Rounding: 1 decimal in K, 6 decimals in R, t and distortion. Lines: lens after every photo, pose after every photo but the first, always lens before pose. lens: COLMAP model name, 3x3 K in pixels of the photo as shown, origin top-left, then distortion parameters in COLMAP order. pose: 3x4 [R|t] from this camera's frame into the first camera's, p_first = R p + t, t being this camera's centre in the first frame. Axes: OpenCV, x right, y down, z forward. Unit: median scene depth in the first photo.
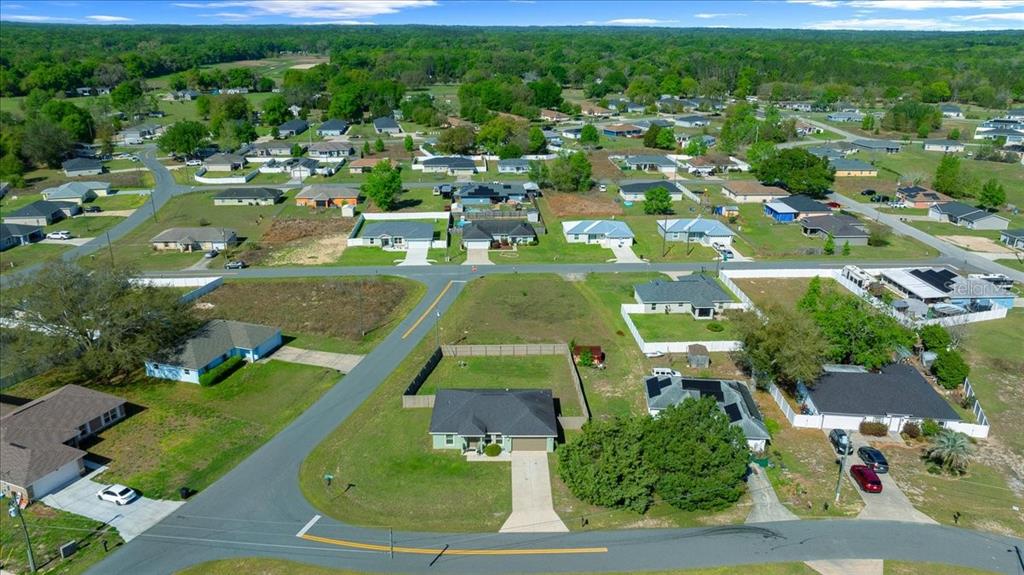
lens RADIAL K [[724.1, 0, 512.0], [0, 724.1, 287.5], [0, 0, 1]] dist [-0.006730, 0.000193]
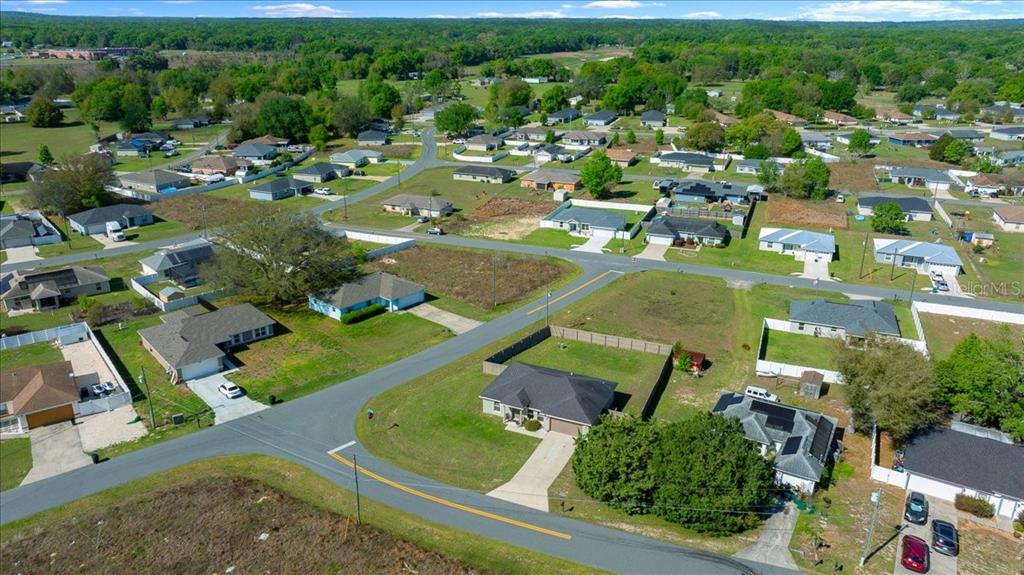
lens RADIAL K [[724.1, 0, 512.0], [0, 724.1, 287.5], [0, 0, 1]] dist [-0.006730, 0.000193]
pose [[0.907810, 0.146134, -0.393097, 0.164066], [-0.143475, 0.988987, 0.036319, -0.002175], [0.394075, 0.023429, 0.918780, 0.015638]]
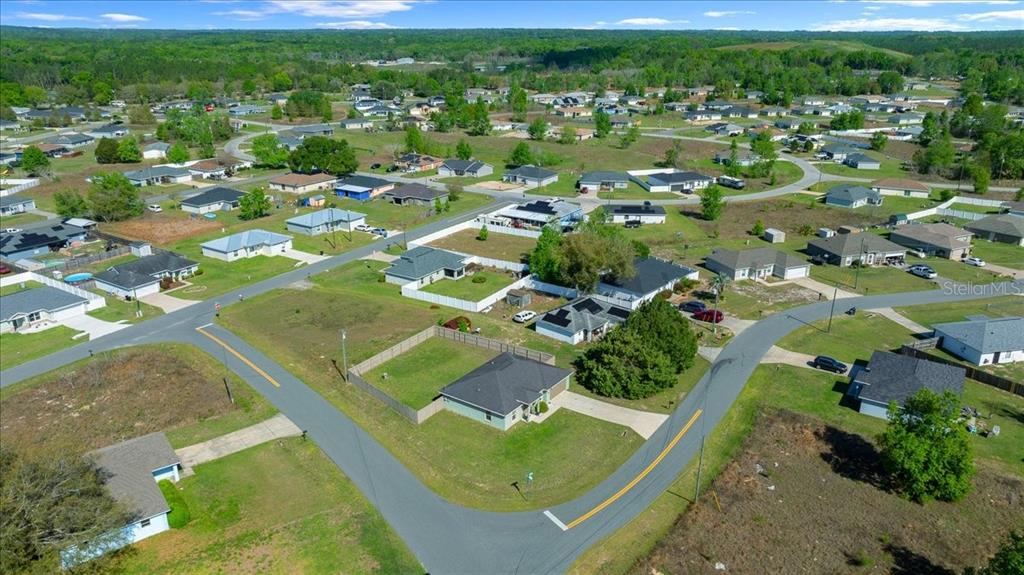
lens RADIAL K [[724.1, 0, 512.0], [0, 724.1, 287.5], [0, 0, 1]] dist [-0.006730, 0.000193]
pose [[0.583704, -0.281464, 0.761622, -0.424137], [0.279701, 0.950287, 0.136825, -0.057368], [-0.762271, 0.133161, 0.633412, 0.154697]]
